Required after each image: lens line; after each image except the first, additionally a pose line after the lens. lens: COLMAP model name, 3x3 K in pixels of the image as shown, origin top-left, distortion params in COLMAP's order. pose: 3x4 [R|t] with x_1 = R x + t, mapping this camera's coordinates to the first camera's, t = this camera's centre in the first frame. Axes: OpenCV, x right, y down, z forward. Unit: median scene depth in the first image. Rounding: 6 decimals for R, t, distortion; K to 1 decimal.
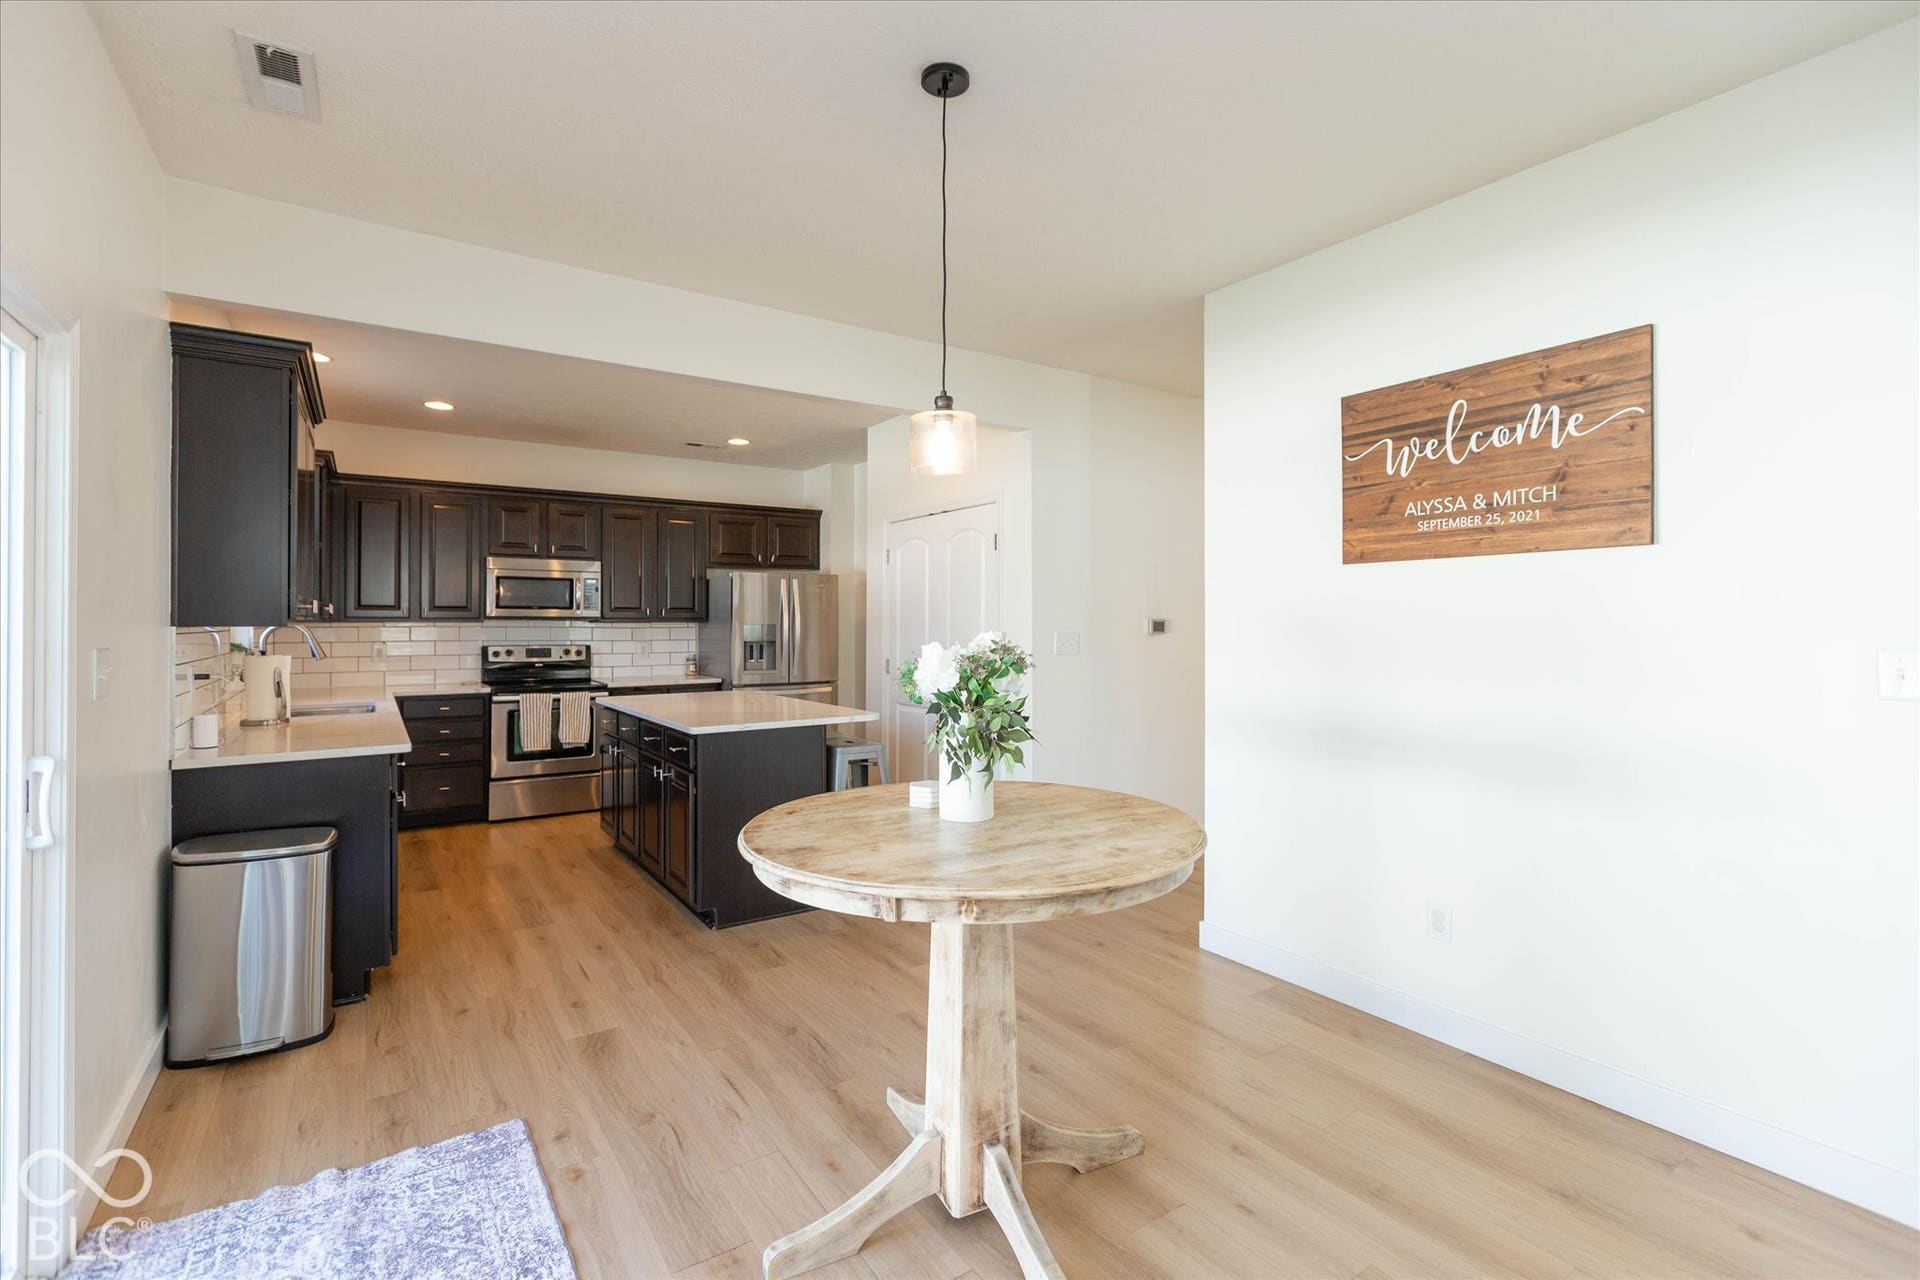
lens RADIAL K [[892.3, 0, 967.9], [0, 892.3, 624.7], [0, 0, 1]] dist [0.003139, 0.000386]
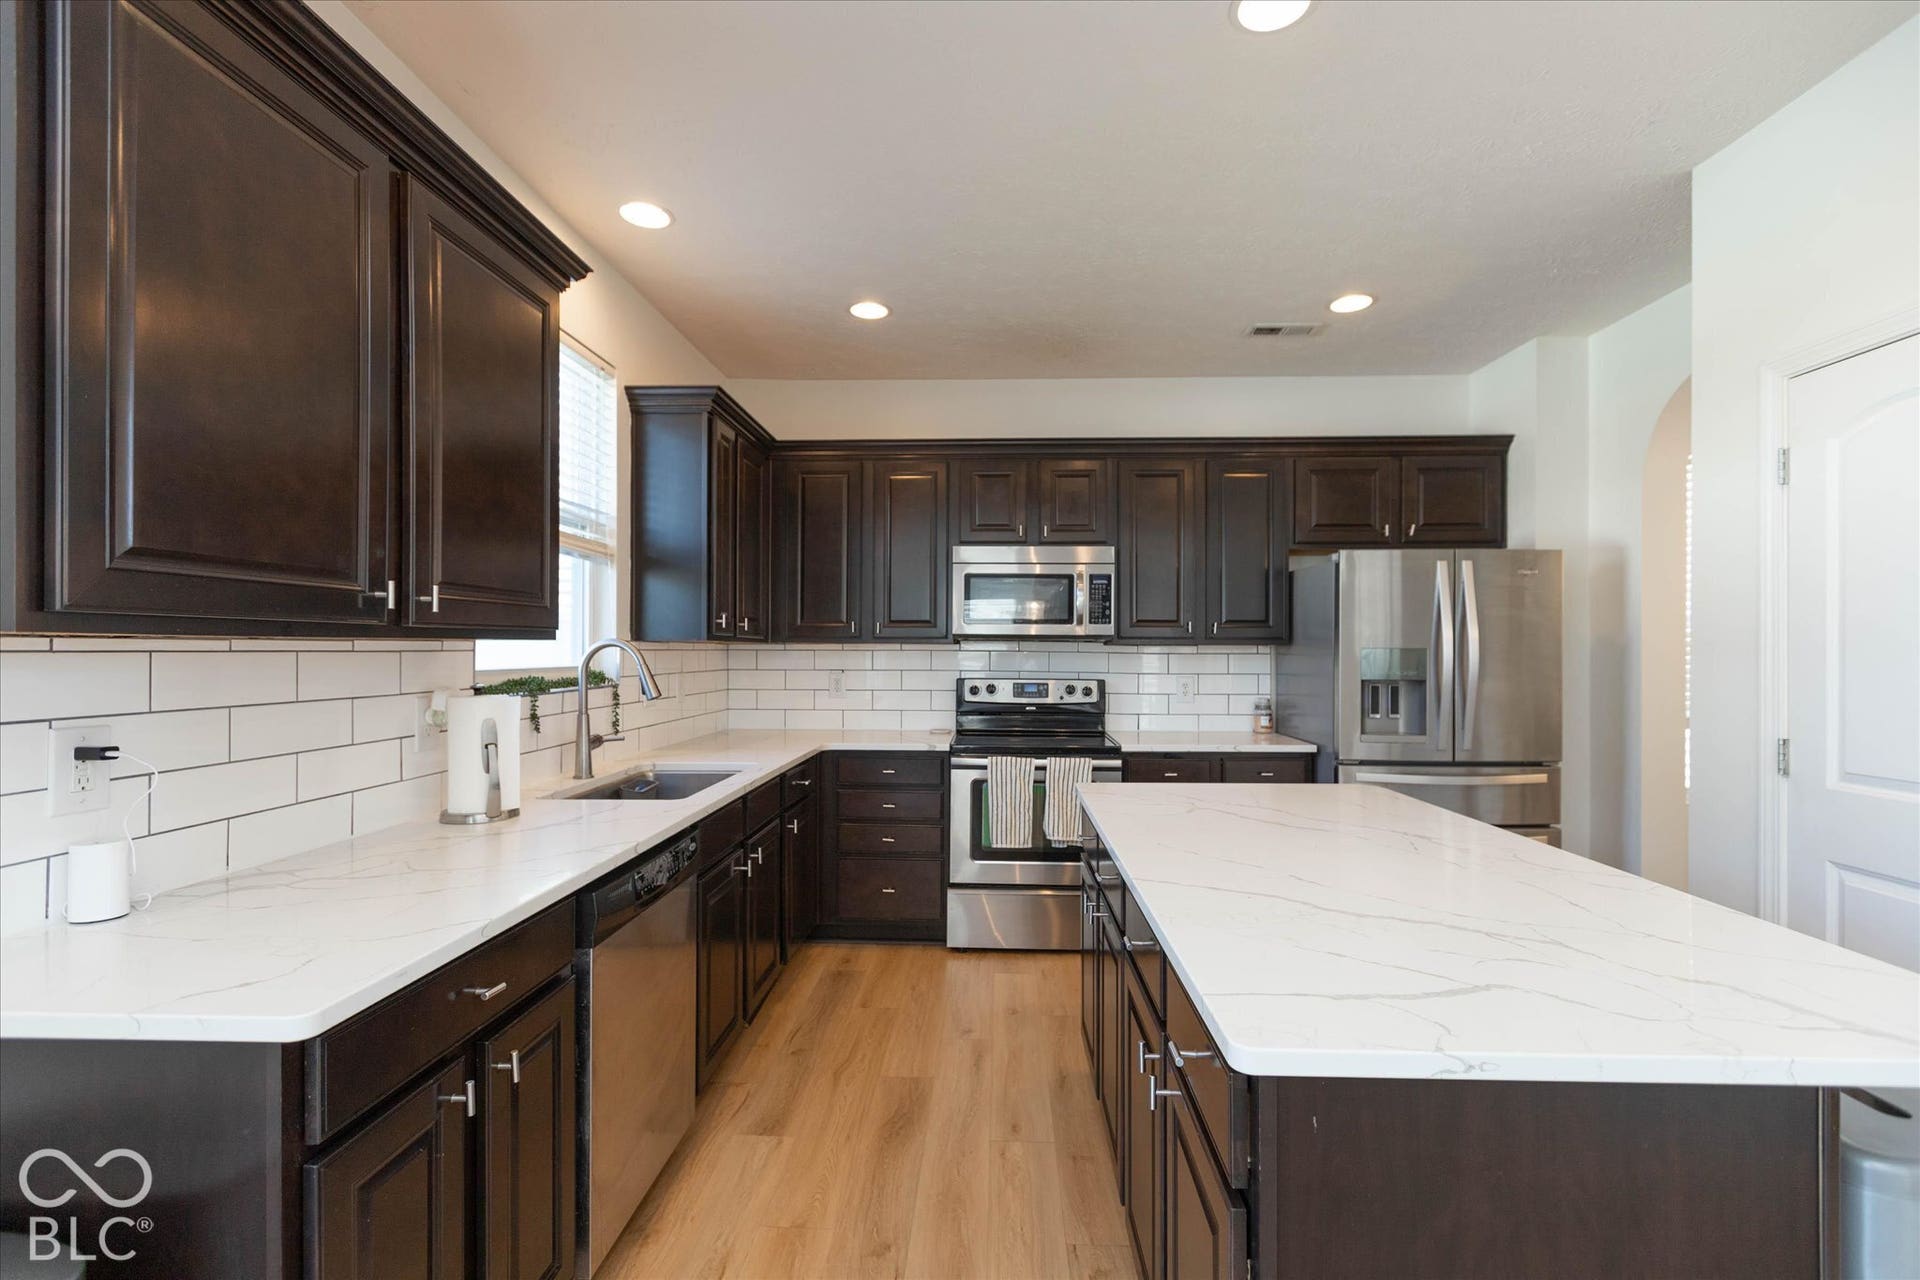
lens RADIAL K [[892.3, 0, 949.6], [0, 892.3, 646.9], [0, 0, 1]] dist [0.003139, 0.000386]
pose [[0.798376, 0.000121, -0.602160, -0.128706], [-0.004694, 0.999971, -0.006023, 0.003580], [0.602141, 0.007635, 0.798353, 0.433883]]
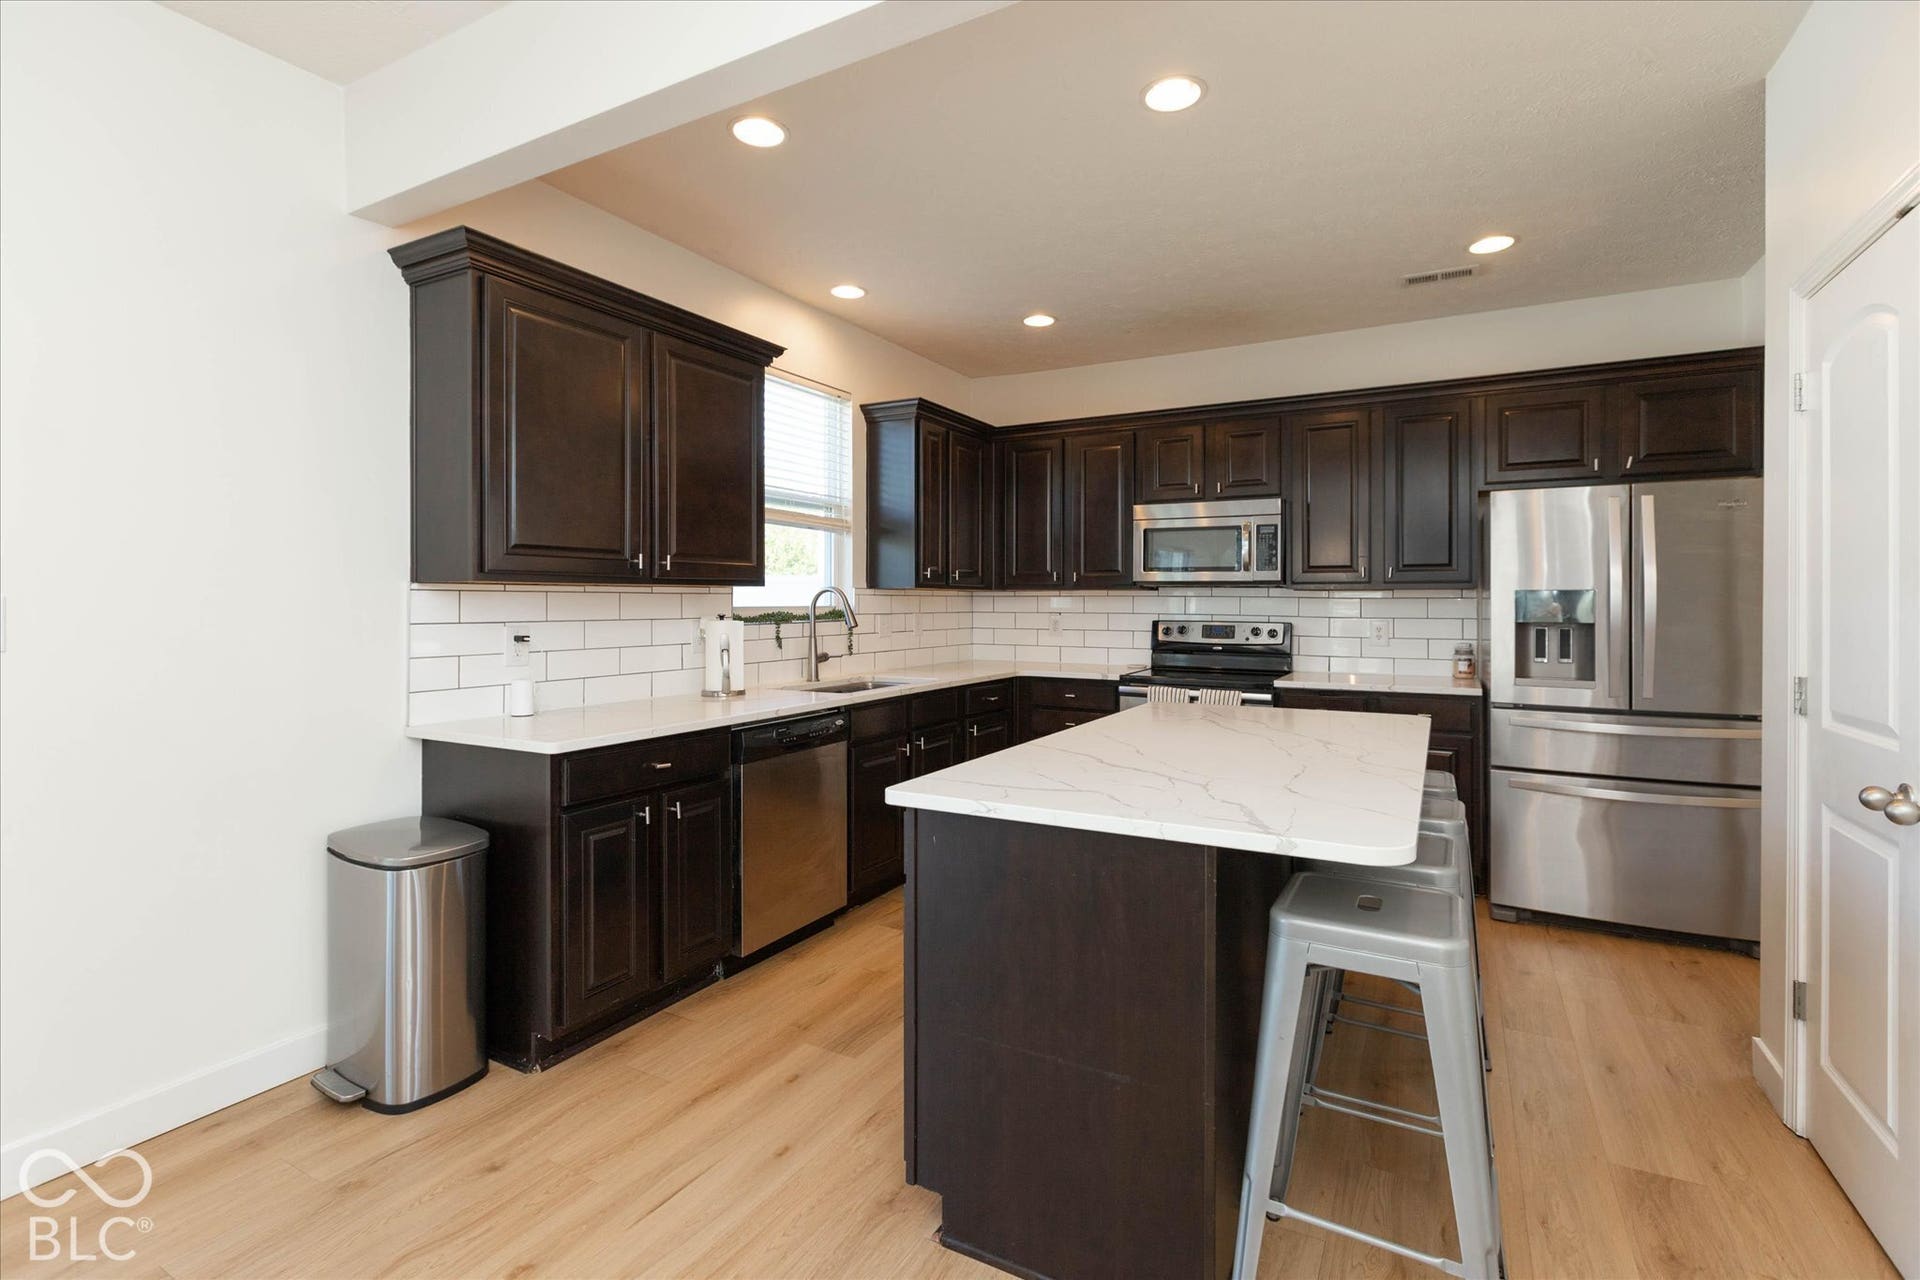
lens RADIAL K [[892.3, 0, 927.6], [0, 892.3, 599.6], [0, 0, 1]] dist [0.003139, 0.000386]
pose [[0.437461, -0.001939, -0.899235, 0.074007], [-0.004273, 0.999982, -0.004235, 0.009442], [0.899227, 0.005695, 0.437445, 0.467632]]
